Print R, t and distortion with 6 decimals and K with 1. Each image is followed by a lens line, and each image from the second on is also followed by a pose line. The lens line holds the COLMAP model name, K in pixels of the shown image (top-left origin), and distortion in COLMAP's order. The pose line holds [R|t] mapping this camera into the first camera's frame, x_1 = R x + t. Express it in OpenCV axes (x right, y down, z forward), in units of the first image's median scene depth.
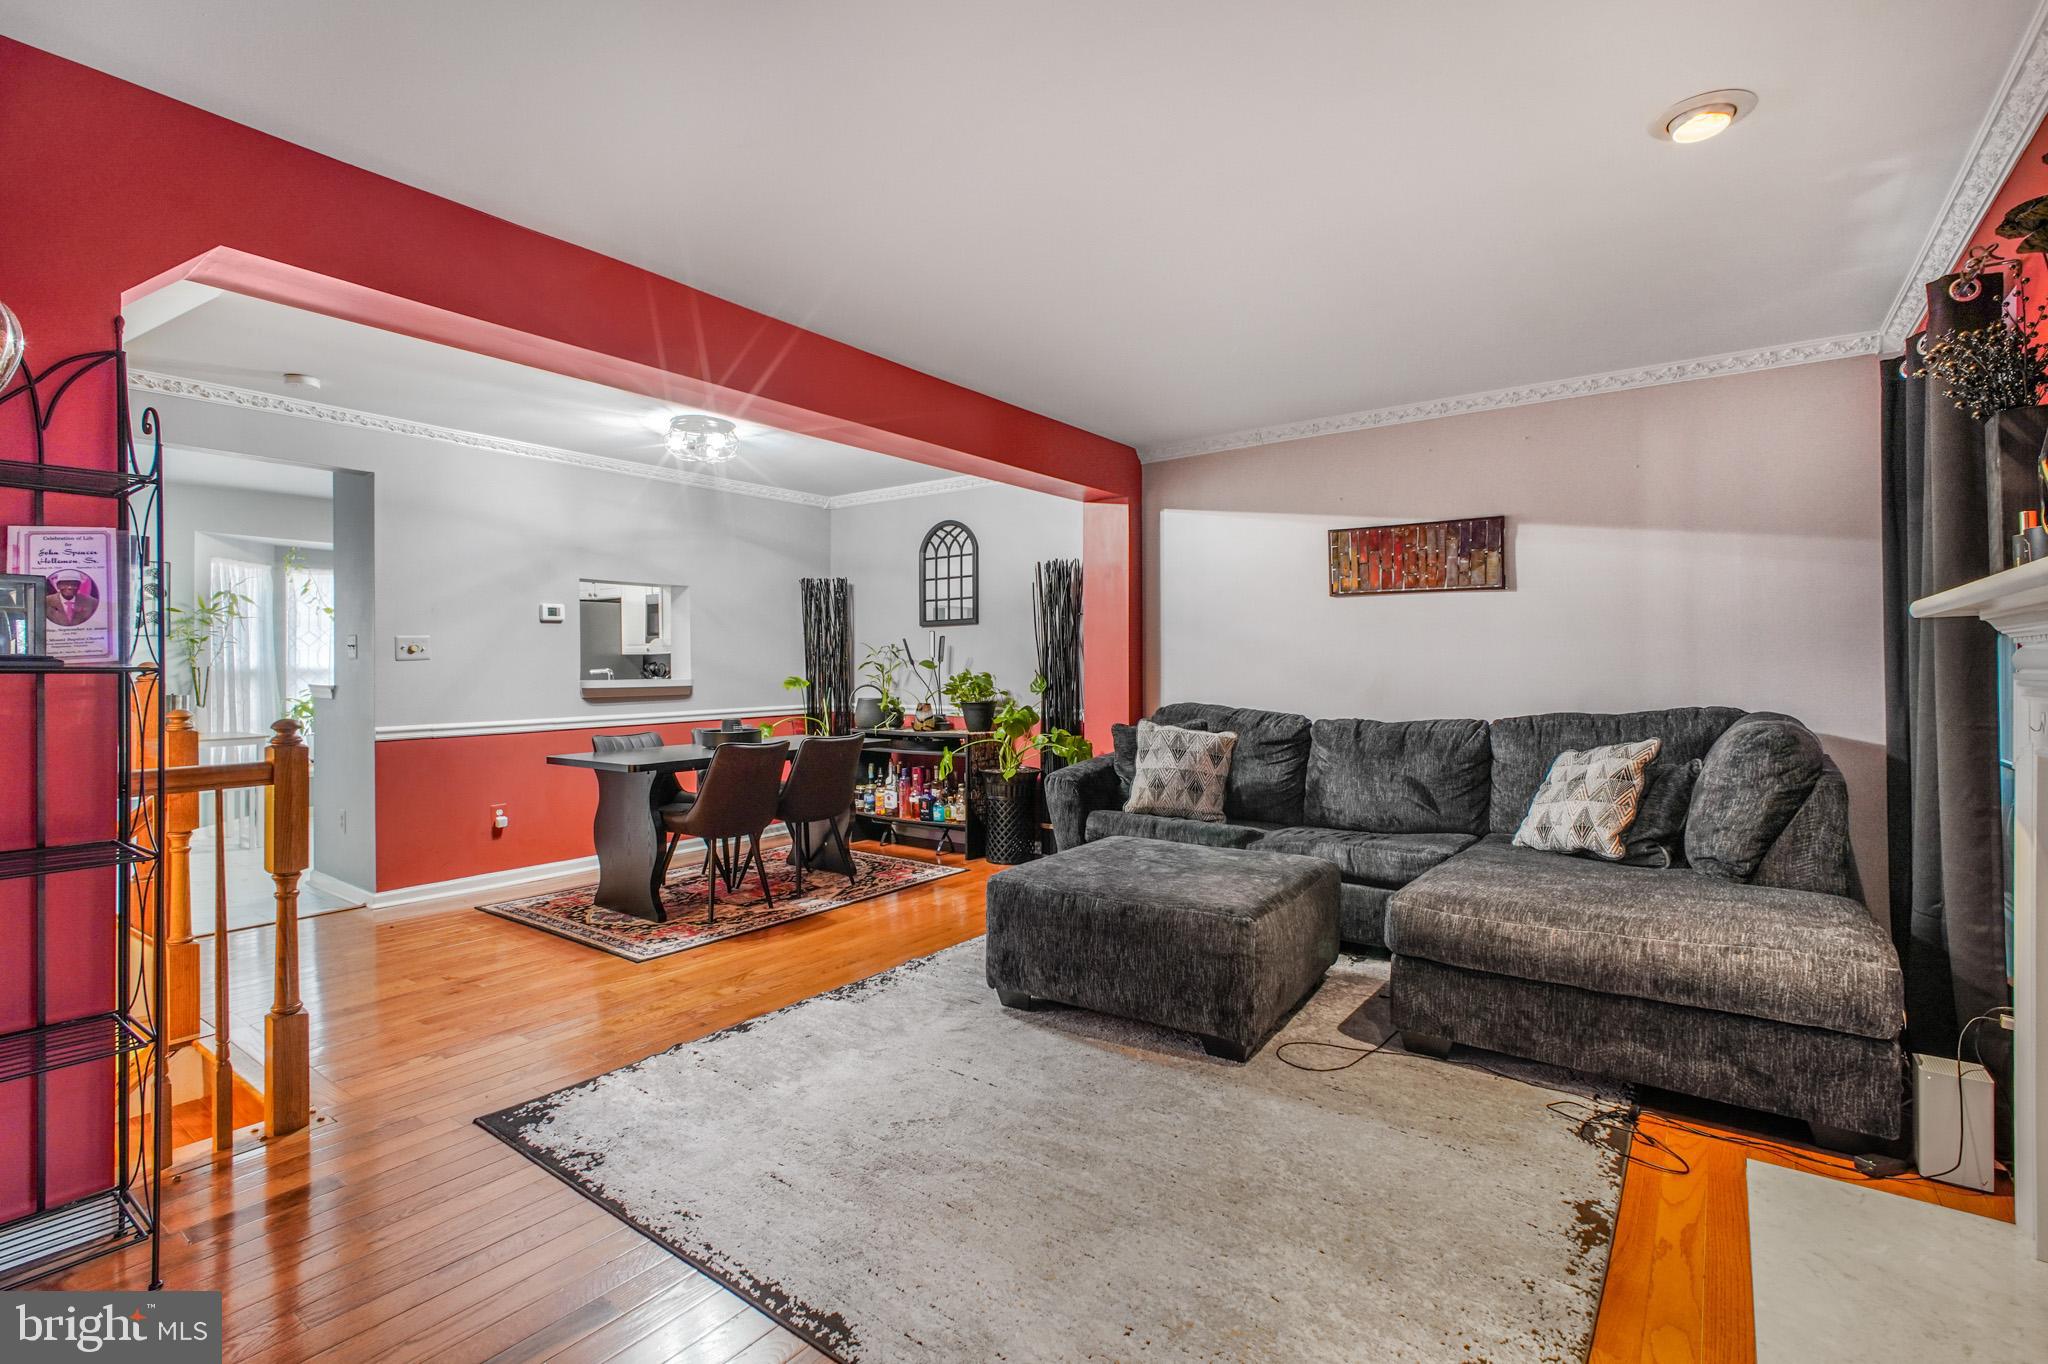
lens RADIAL K [[954.0, 0, 1015.3], [0, 954.0, 671.4], [0, 0, 1]] dist [0.010183, -0.002958]
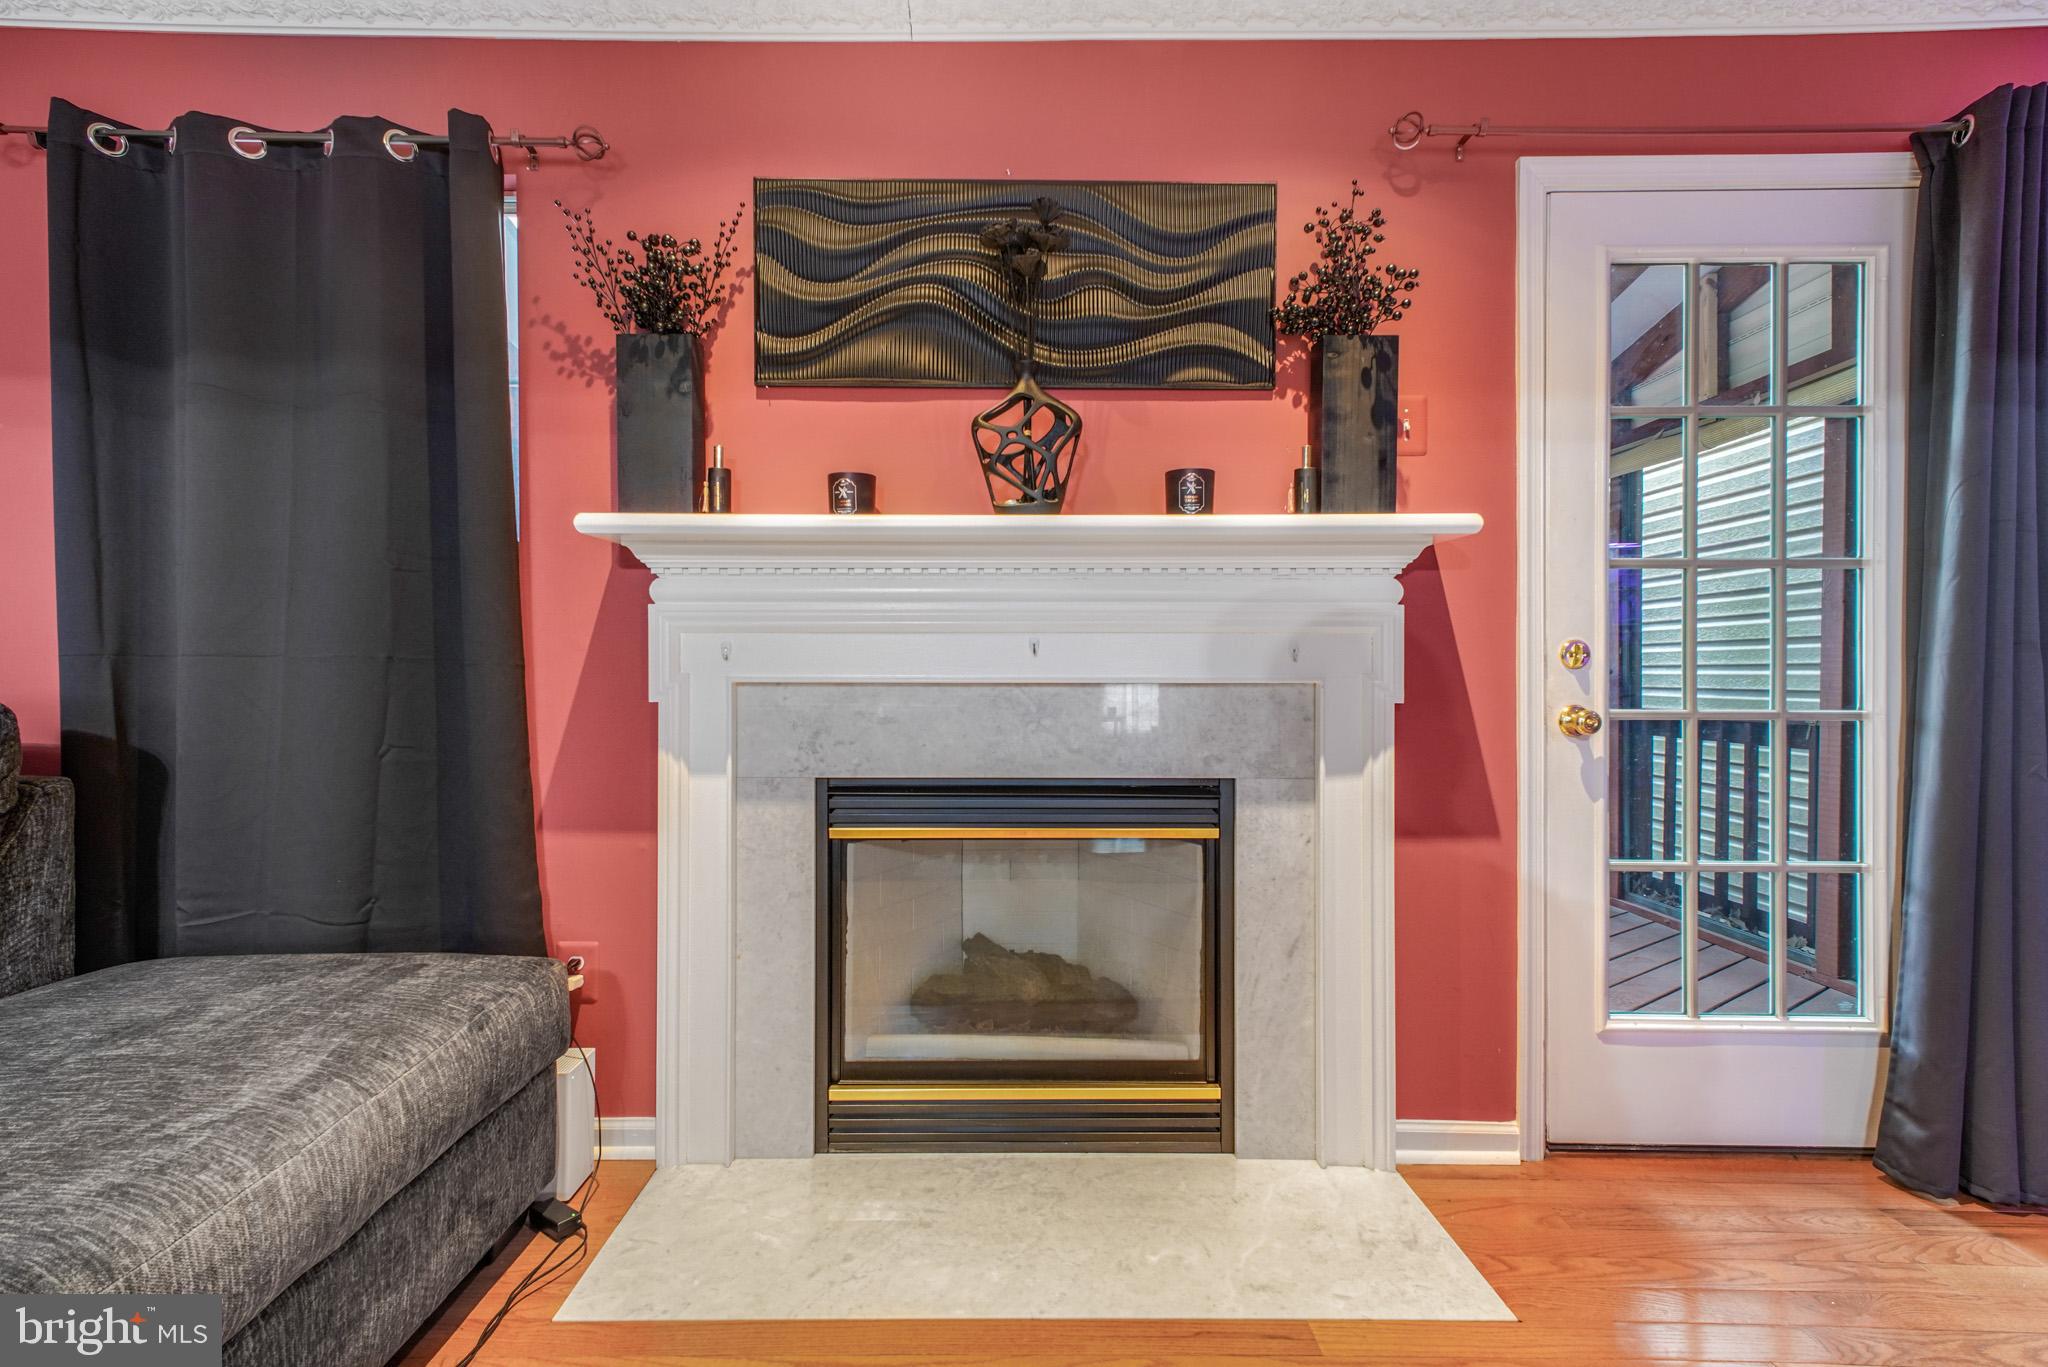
lens RADIAL K [[954.0, 0, 1015.9], [0, 954.0, 664.2], [0, 0, 1]] dist [0.010183, -0.002958]
pose [[-0.606925, -0.001685, 0.794758, 0.017270], [0.003348, 0.999983, 0.004676, 0.025986], [-0.794752, 0.005499, -0.606909, 0.567215]]
